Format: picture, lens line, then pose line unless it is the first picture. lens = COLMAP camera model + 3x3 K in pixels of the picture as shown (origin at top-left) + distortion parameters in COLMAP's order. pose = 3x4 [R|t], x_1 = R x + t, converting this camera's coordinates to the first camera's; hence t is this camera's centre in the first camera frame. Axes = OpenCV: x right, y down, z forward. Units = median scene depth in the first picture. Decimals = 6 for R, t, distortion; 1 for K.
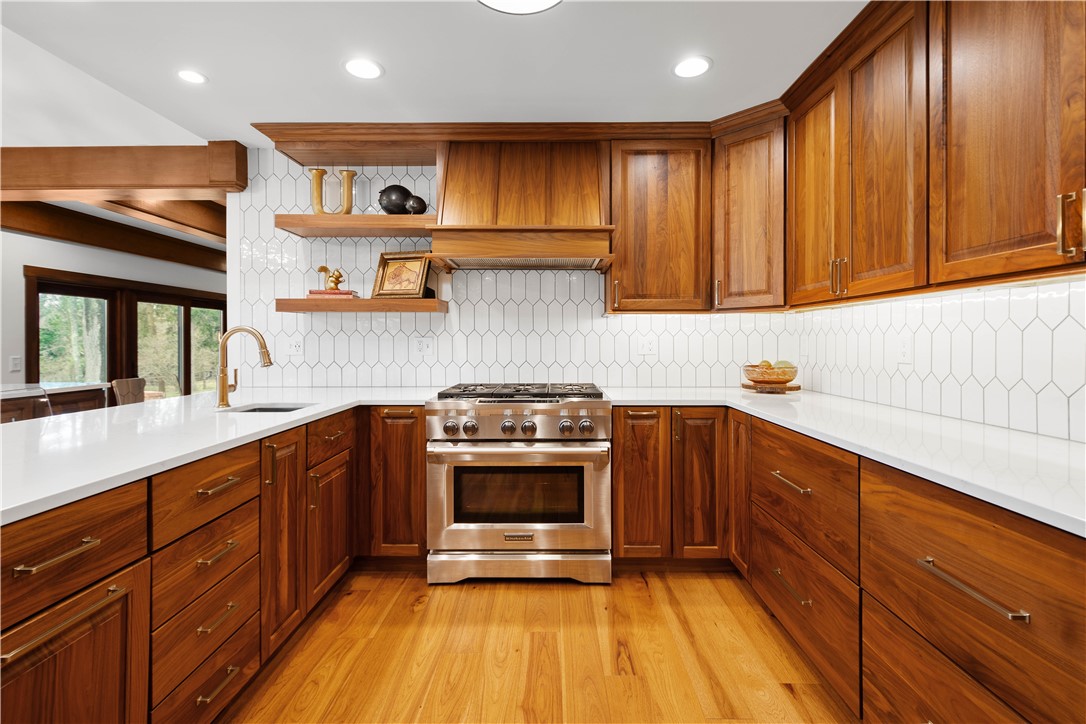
lens RADIAL K [[486.8, 0, 552.3], [0, 486.8, 341.3], [0, 0, 1]] dist [0.007138, -0.000570]
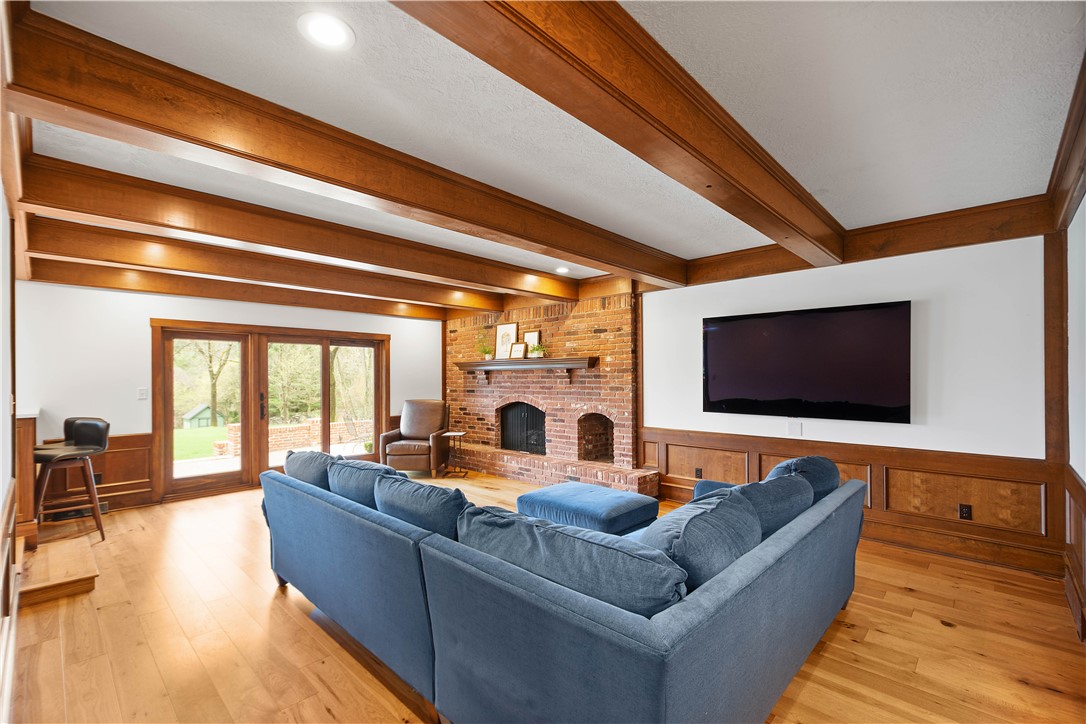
lens RADIAL K [[472.4, 0, 547.5], [0, 472.4, 378.9], [0, 0, 1]] dist [0.001827, -0.000001]
pose [[0.728785, 0.001887, -0.684740, 0.948139], [0.003596, 0.999972, 0.006583, 0.005920], [0.684733, -0.007260, 0.728758, 1.324685]]
